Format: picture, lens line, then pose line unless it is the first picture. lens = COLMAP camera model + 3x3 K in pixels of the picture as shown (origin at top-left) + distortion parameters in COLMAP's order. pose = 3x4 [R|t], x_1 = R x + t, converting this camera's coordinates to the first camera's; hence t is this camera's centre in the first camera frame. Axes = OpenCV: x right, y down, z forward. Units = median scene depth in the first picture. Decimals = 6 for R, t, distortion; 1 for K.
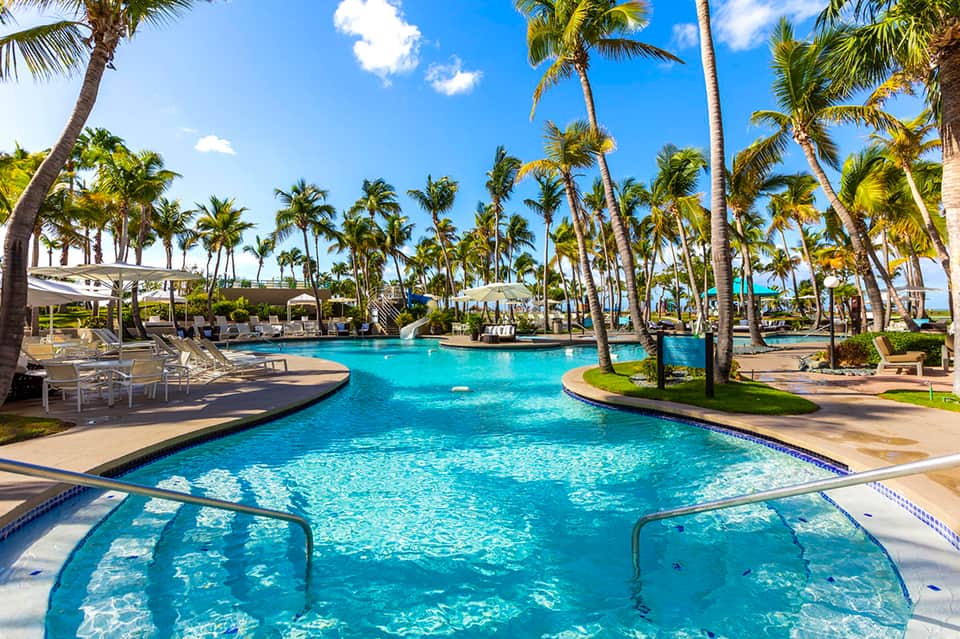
lens RADIAL K [[420.3, 0, 478.9], [0, 420.3, 318.3], [0, 0, 1]] dist [0.021203, 0.000244]
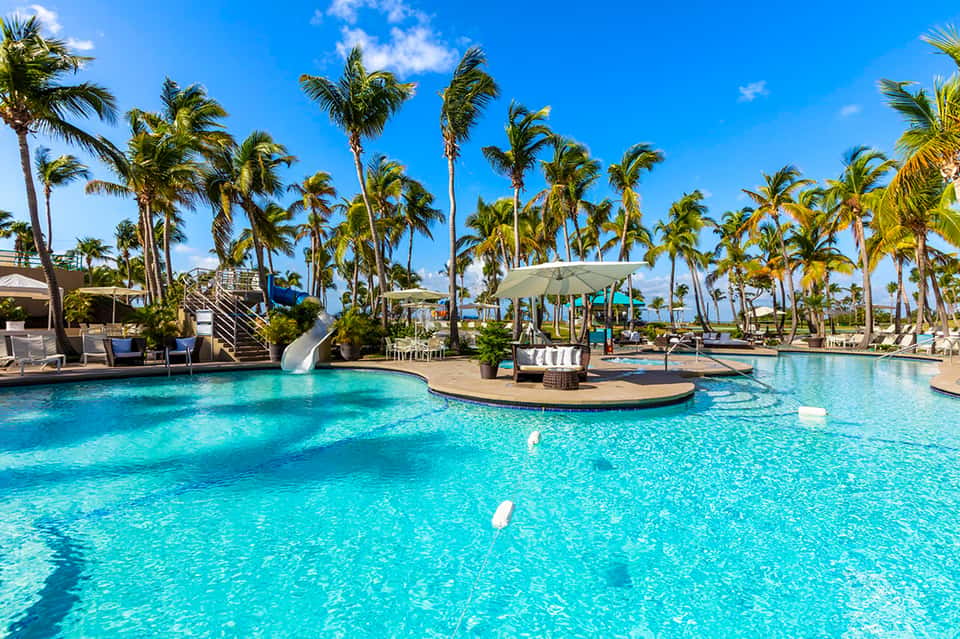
lens RADIAL K [[420.3, 0, 478.7], [0, 420.3, 318.8], [0, 0, 1]] dist [0.021203, 0.000244]
pose [[0.910291, 0.009957, 0.413849, -0.155845], [-0.006204, 0.999927, -0.010412, -0.007676], [-0.413922, 0.006911, 0.910286, 0.384304]]
